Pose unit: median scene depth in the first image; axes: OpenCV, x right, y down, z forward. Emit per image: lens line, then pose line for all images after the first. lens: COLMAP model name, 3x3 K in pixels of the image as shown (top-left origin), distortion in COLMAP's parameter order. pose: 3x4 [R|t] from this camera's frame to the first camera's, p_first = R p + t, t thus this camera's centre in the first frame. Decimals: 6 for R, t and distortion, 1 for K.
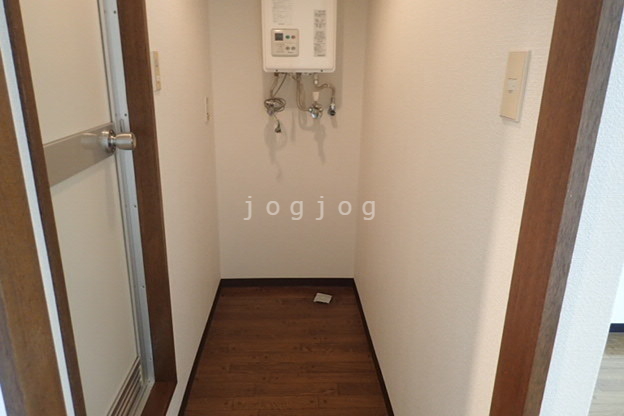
lens RADIAL K [[461.2, 0, 313.6], [0, 461.2, 209.4], [0, 0, 1]] dist [0.001140, -0.001211]
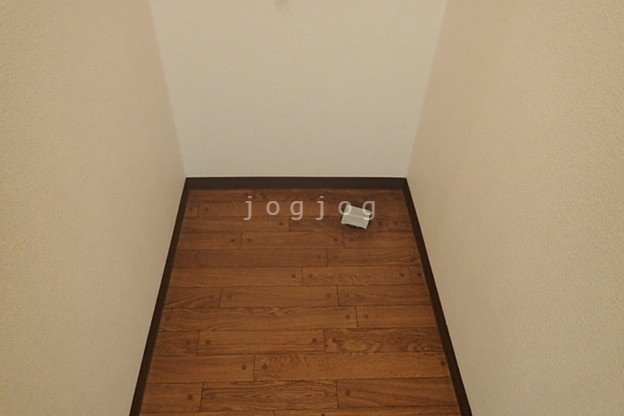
lens RADIAL K [[461.2, 0, 313.6], [0, 461.2, 209.4], [0, 0, 1]] dist [0.001140, -0.001211]
pose [[0.999771, 0.020403, 0.006437, -0.046484], [-0.021102, 0.890948, 0.453614, -0.106222], [0.003520, -0.453646, 0.891175, 0.534134]]
